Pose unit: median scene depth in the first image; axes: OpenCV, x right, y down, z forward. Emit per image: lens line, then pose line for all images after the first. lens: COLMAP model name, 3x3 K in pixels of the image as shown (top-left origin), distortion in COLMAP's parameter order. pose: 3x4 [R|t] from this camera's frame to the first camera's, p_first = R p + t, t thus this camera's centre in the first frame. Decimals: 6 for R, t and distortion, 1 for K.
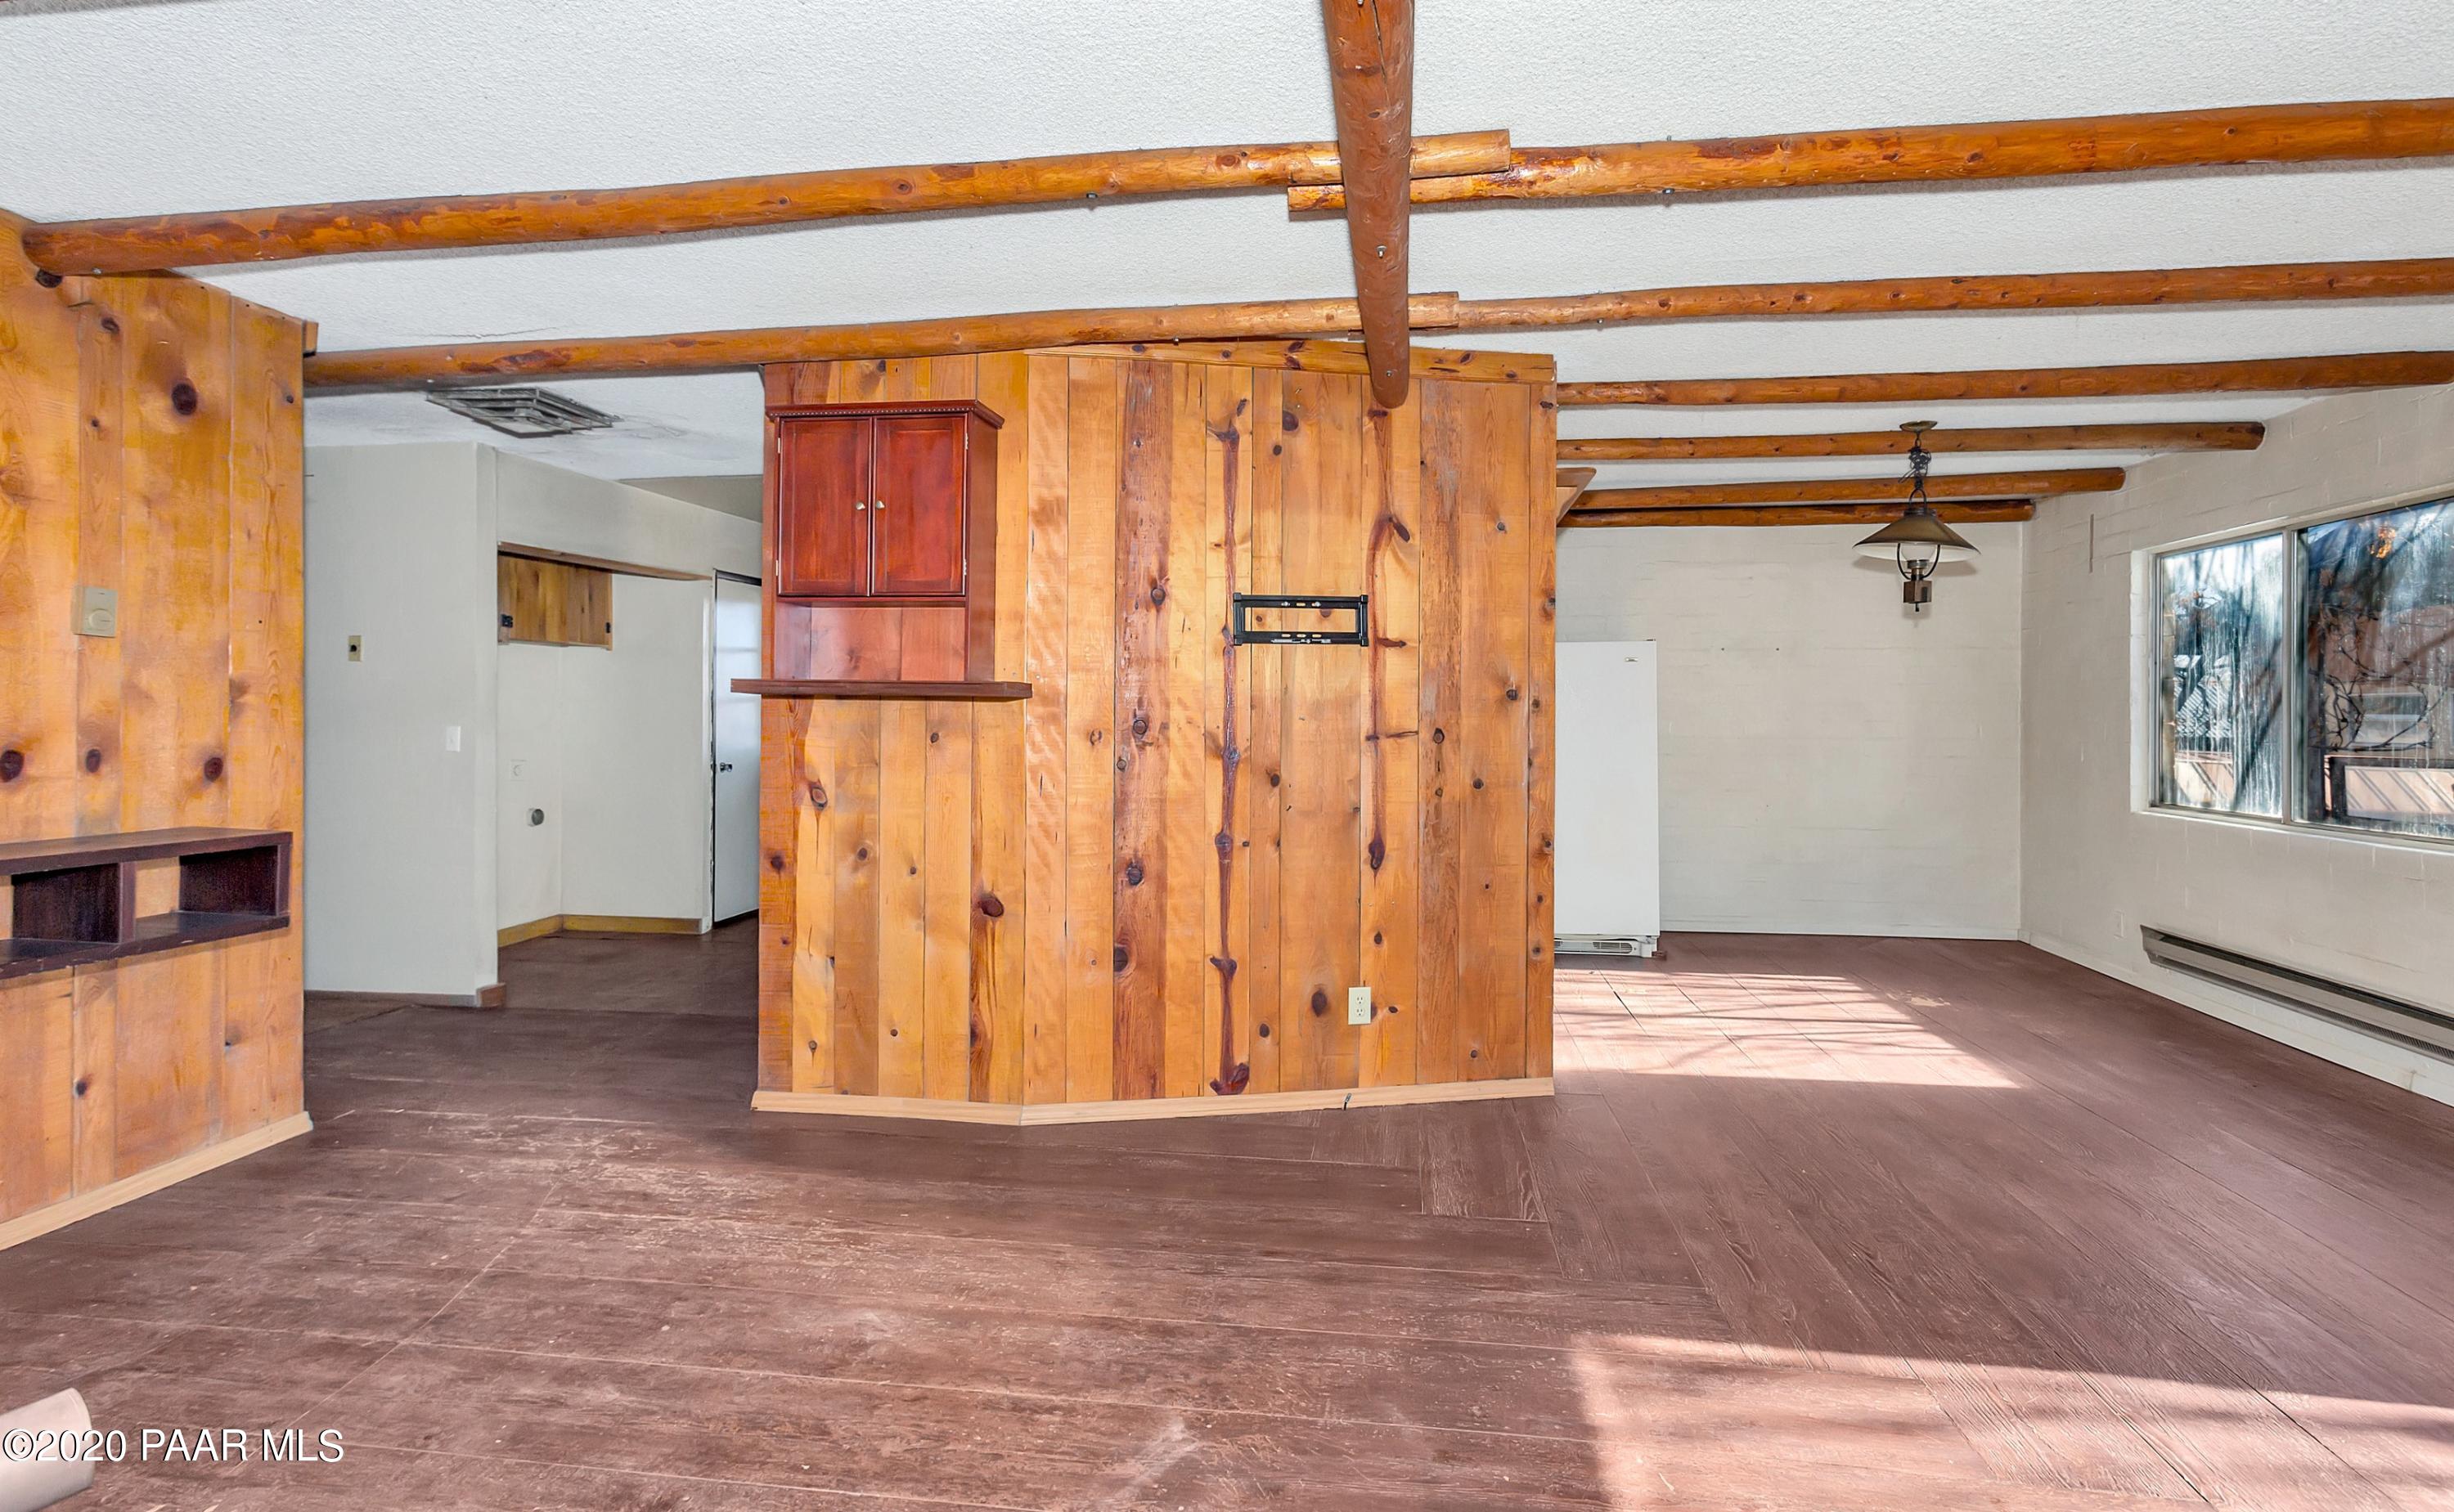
lens RADIAL K [[1177.2, 0, 1227.0], [0, 1177.2, 756.0], [0, 0, 1]] dist [-0.001851, 0.000828]
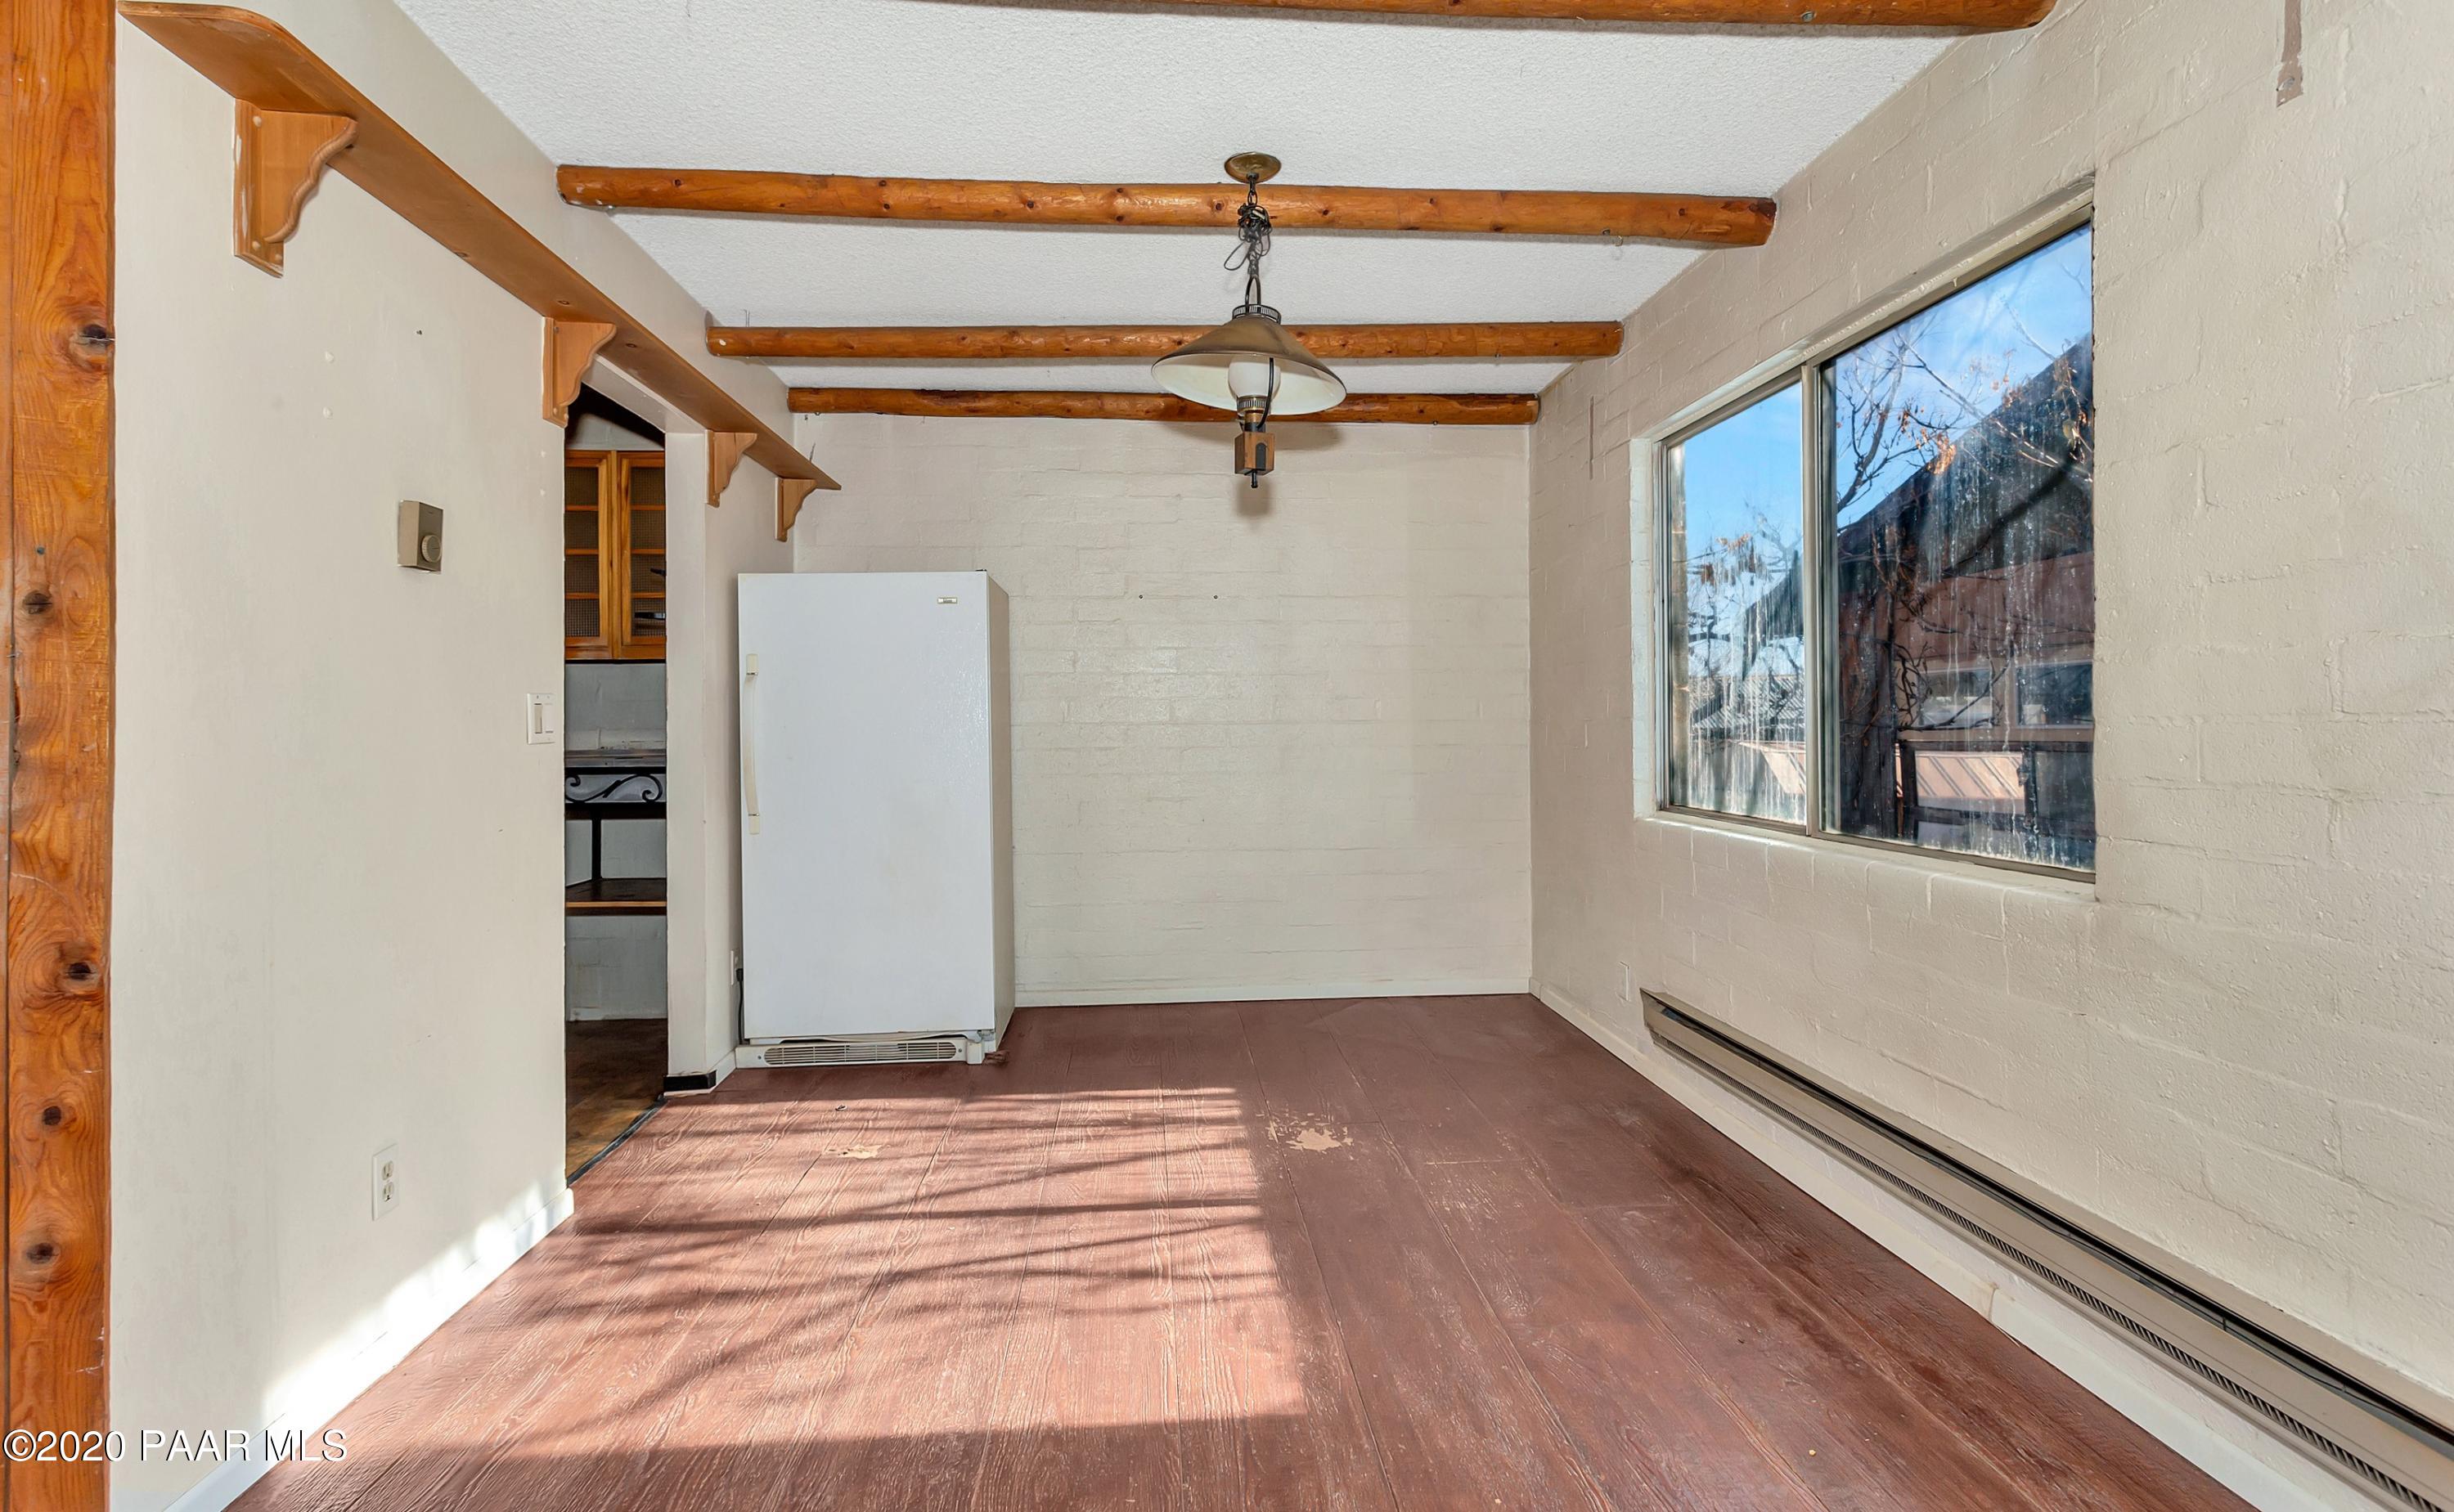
lens RADIAL K [[1164.4, 0, 1227.8], [0, 1164.4, 757.8], [0, 0, 1]] dist [0.021683, 0.000057]
pose [[0.974938, -0.019059, 0.221658, 0.446523], [0.019769, 0.999804, -0.000987, 0.009838], [-0.221595, 0.005344, 0.975124, 0.447940]]
